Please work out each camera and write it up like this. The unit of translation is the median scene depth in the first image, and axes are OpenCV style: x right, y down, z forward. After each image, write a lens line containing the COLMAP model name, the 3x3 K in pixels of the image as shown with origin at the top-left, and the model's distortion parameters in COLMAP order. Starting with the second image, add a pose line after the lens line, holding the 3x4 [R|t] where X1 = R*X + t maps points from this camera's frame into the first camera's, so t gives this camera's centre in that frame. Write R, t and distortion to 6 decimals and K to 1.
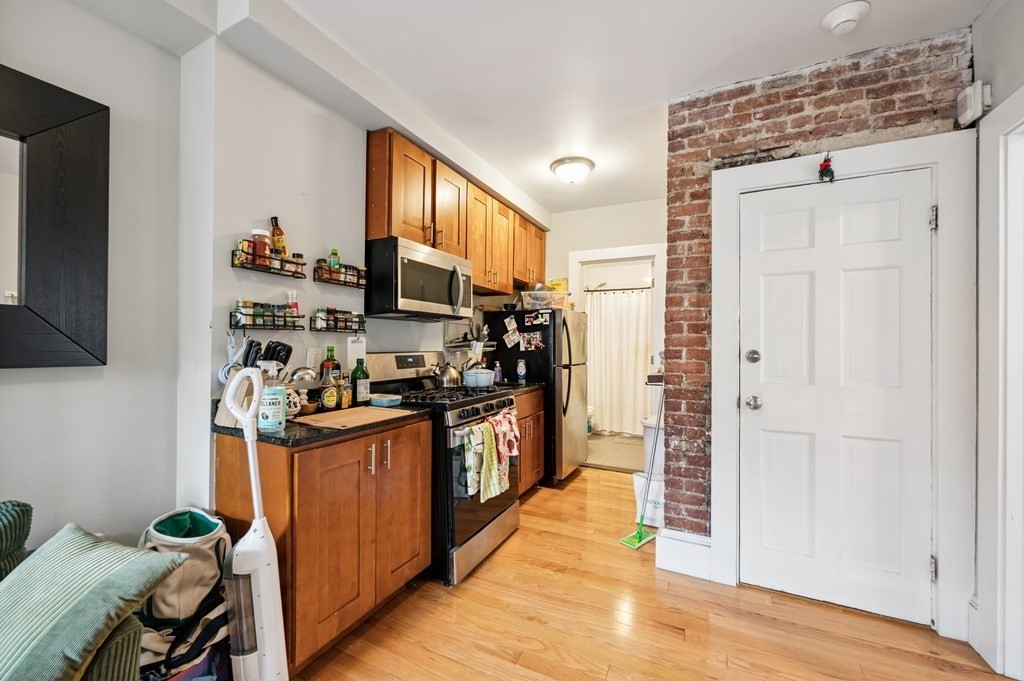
lens RADIAL K [[415.5, 0, 508.4], [0, 415.5, 341.0], [0, 0, 1]] dist [-0.000777, -0.000017]
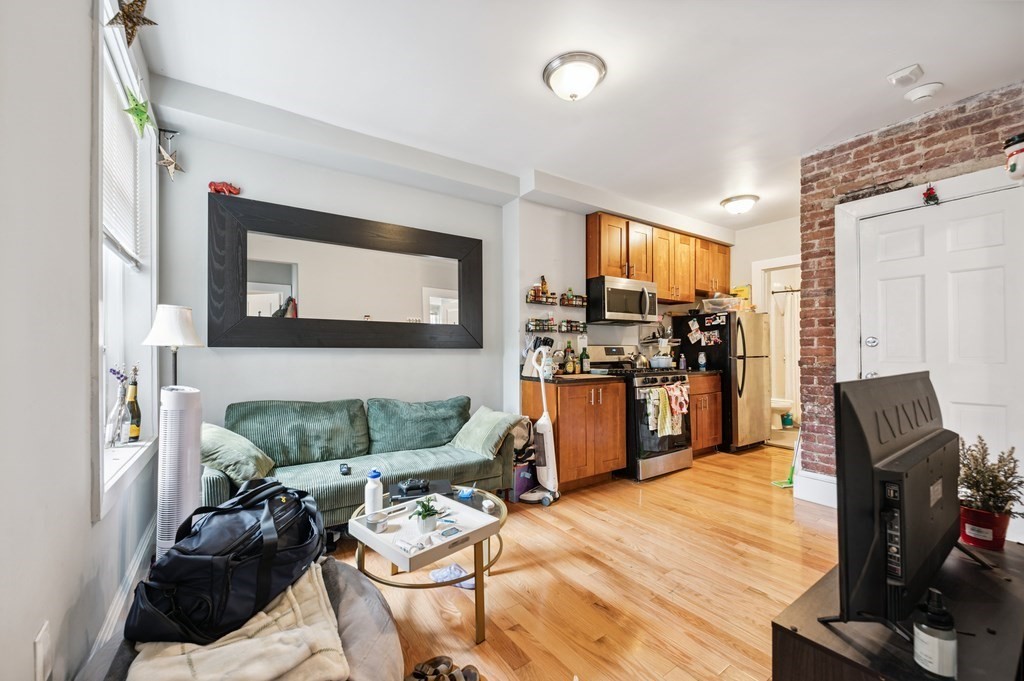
lens RADIAL K [[415.6, 0, 500.8], [0, 415.6, 347.7], [0, 0, 1]] dist [0.000073, 0.000151]
pose [[0.866736, -0.012099, -0.498620, 0.212391], [0.012076, 0.999922, -0.003271, 0.043067], [0.498621, -0.003186, 0.866814, -0.696628]]
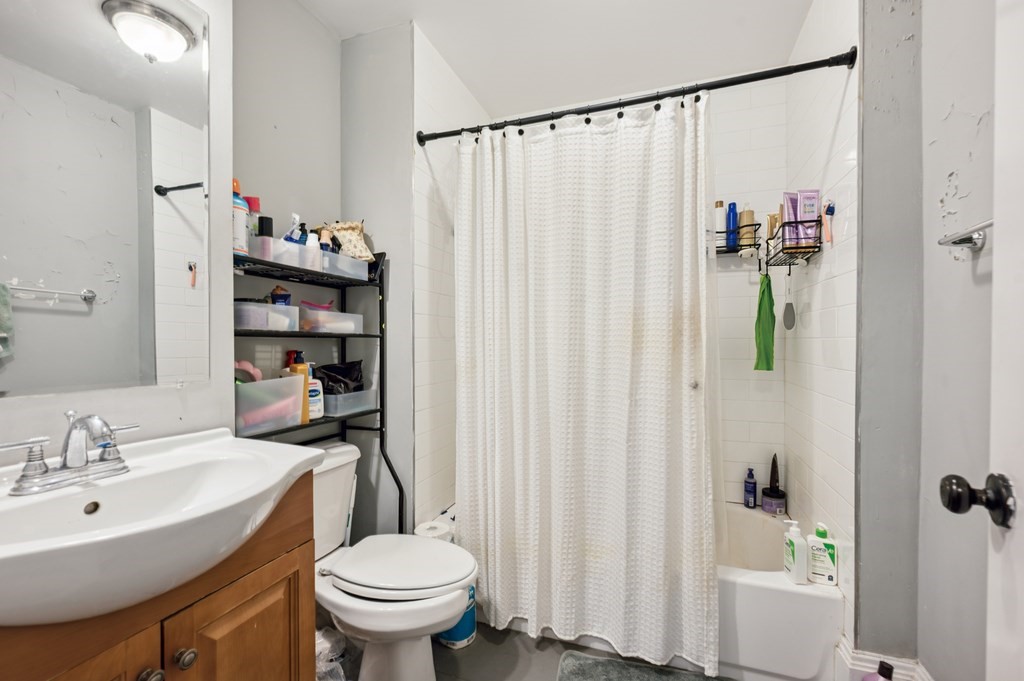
lens RADIAL K [[415.6, 0, 500.8], [0, 415.6, 347.7], [0, 0, 1]] dist [0.000073, 0.000151]
pose [[0.997030, -0.008614, 0.076533, 0.487082], [0.007427, 0.999848, 0.015779, 0.061763], [-0.076657, -0.015164, 0.996942, 1.791543]]
